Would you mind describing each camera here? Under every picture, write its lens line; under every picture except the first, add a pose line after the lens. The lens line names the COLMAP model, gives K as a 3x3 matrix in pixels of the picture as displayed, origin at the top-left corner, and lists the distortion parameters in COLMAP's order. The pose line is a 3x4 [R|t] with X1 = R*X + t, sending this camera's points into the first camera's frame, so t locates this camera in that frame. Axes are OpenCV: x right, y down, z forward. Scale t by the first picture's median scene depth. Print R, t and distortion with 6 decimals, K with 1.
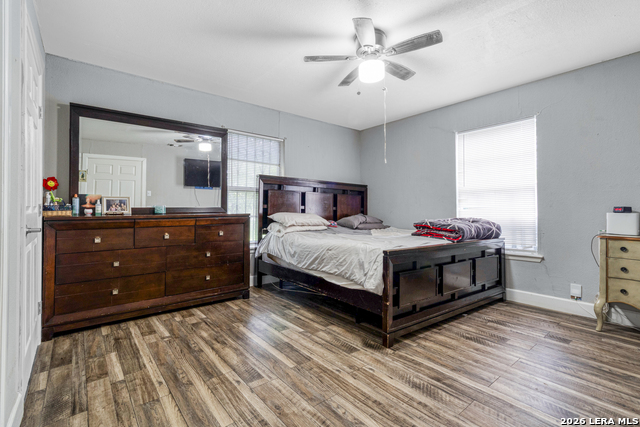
lens RADIAL K [[308.9, 0, 320.5], [0, 308.9, 208.5], [0, 0, 1]] dist [0.005985, 0.000423]
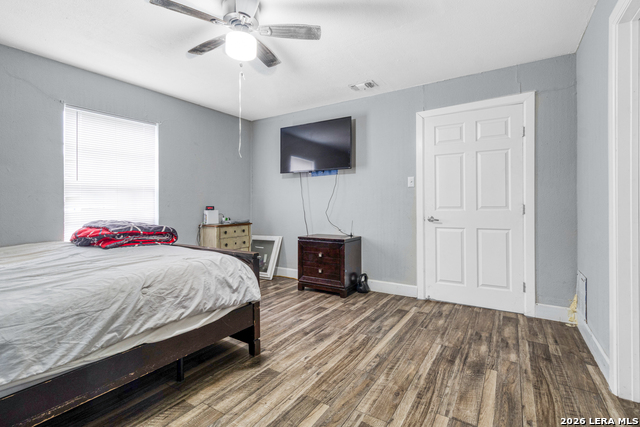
lens RADIAL K [[308.9, 0, 320.1], [0, 308.9, 210.1], [0, 0, 1]] dist [0.005985, 0.000423]
pose [[-0.344645, -0.014053, 0.938628, -0.795983], [0.008160, 0.999805, 0.017965, -0.011106], [-0.938698, 0.013851, -0.344463, 1.229529]]
